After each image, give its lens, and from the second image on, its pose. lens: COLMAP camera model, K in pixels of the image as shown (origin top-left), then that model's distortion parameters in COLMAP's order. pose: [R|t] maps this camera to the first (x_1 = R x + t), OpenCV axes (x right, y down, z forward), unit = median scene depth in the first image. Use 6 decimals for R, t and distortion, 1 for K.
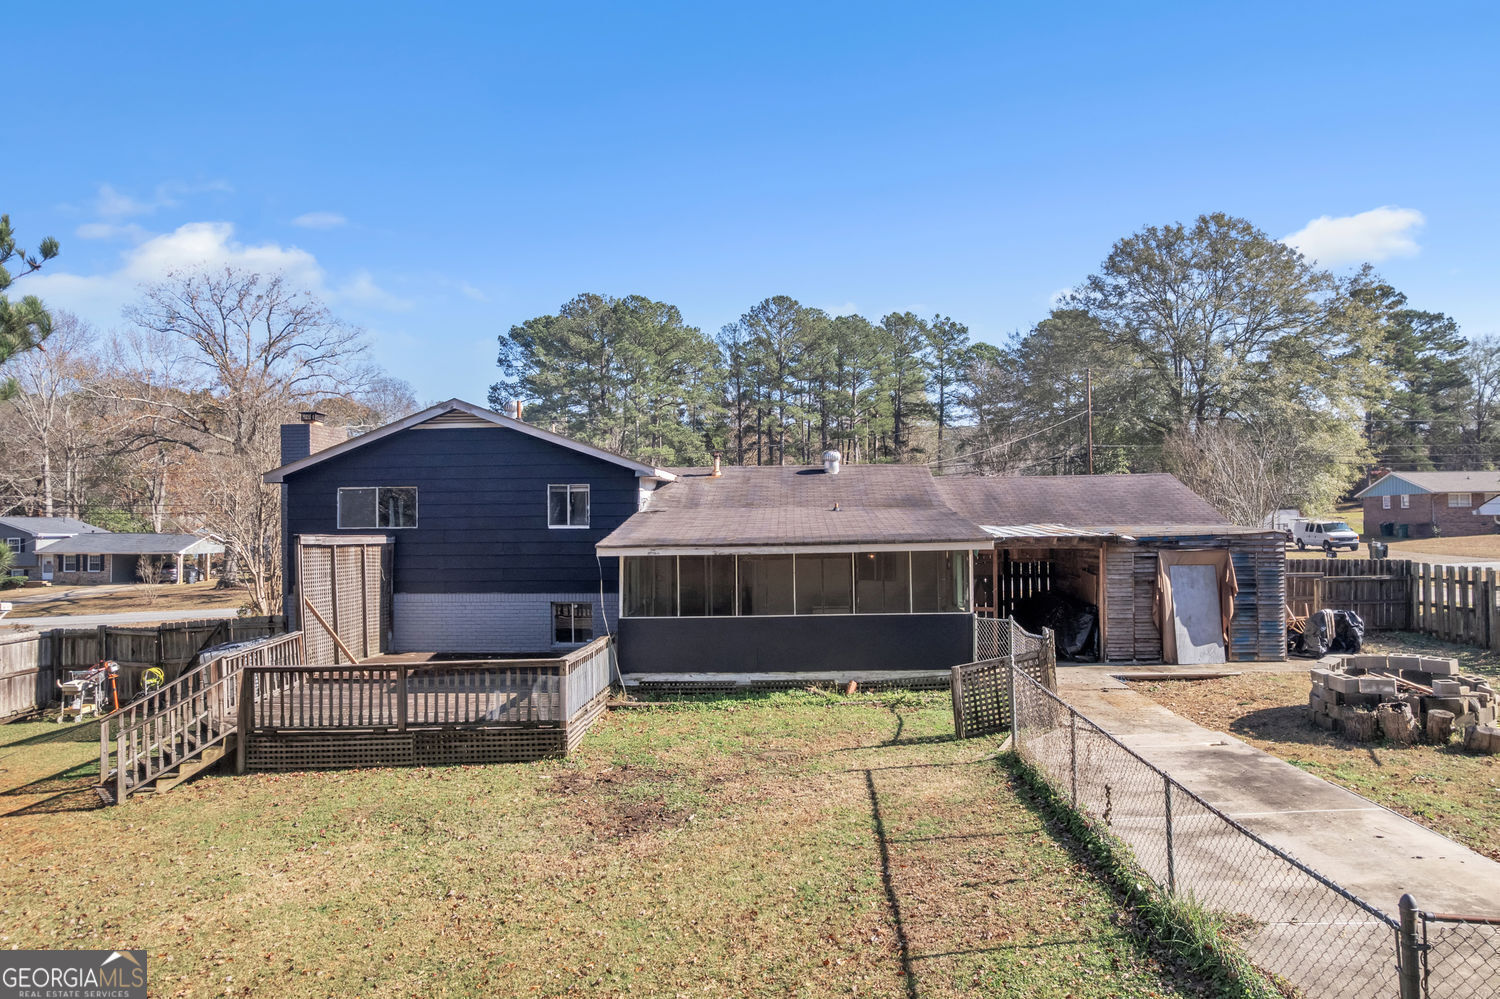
lens RADIAL K [[955.2, 0, 752.7], [0, 955.2, 494.8], [0, 0, 1]] dist [-0.046613, -0.000094]
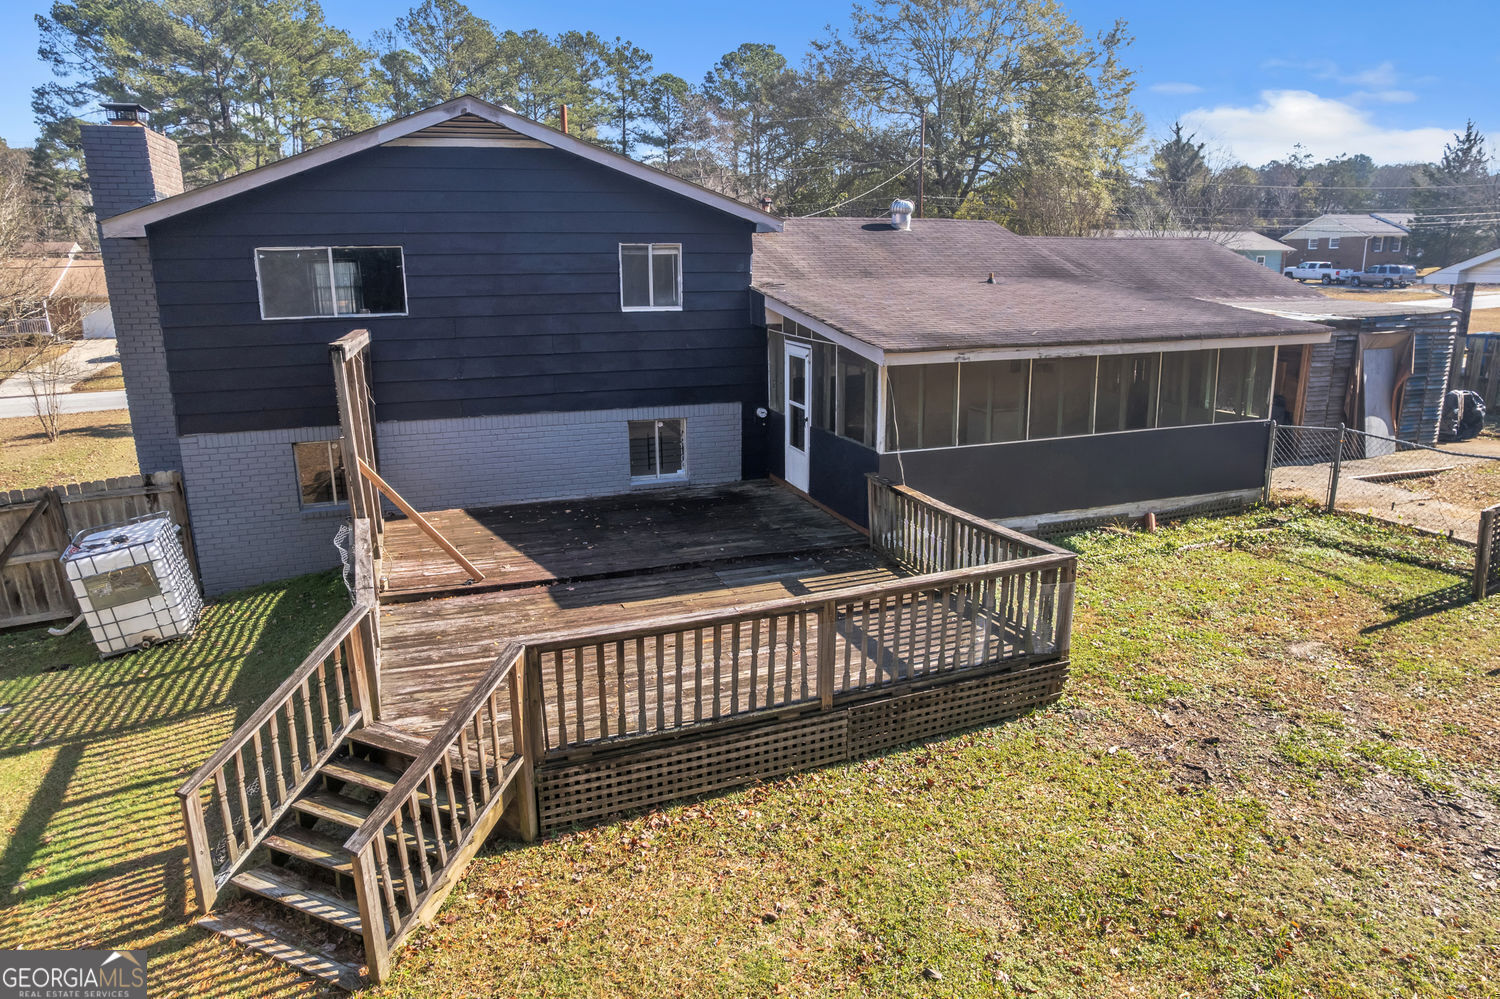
lens RADIAL K [[952.1, 0, 753.8], [0, 952.1, 507.0], [0, 0, 1]] dist [-0.074424, 0.065141]
pose [[0.925357, -0.092557, 0.367623, -0.388416], [-0.010956, 0.962802, 0.269984, -0.013170], [-0.378938, -0.253860, 0.889922, 0.344773]]
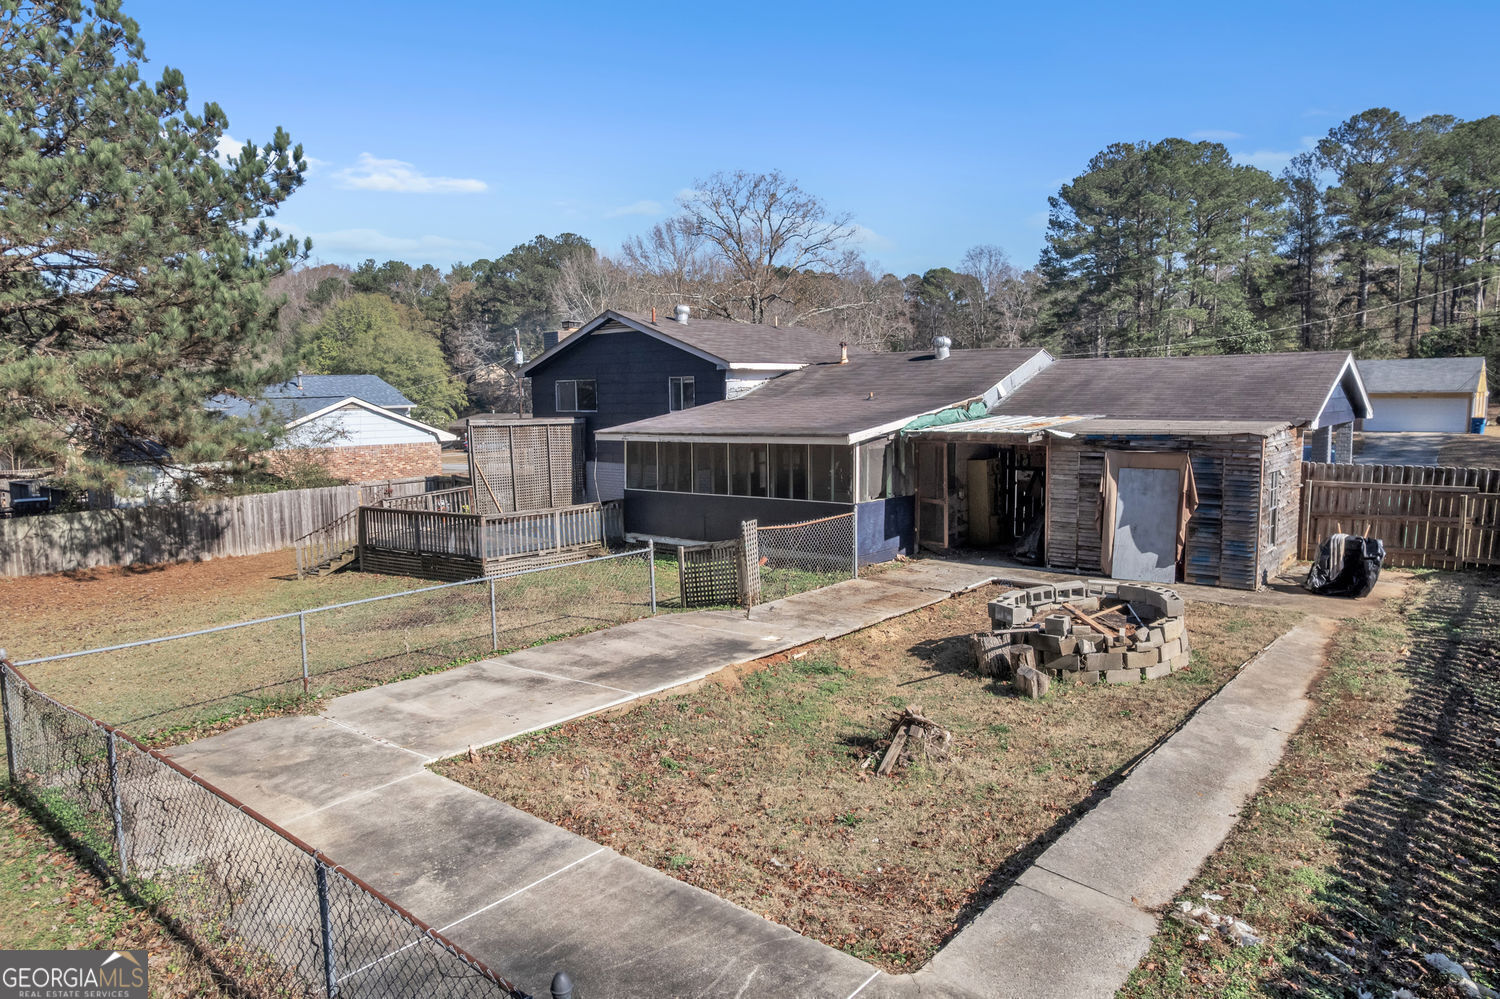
lens RADIAL K [[955.2, 0, 752.7], [0, 955.2, 494.8], [0, 0, 1]] dist [-0.046613, -0.000094]
pose [[0.802301, 0.062744, -0.593612, 0.612590], [0.023349, 0.990400, 0.136242, -0.025789], [0.596462, -0.123167, 0.793135, 0.078699]]
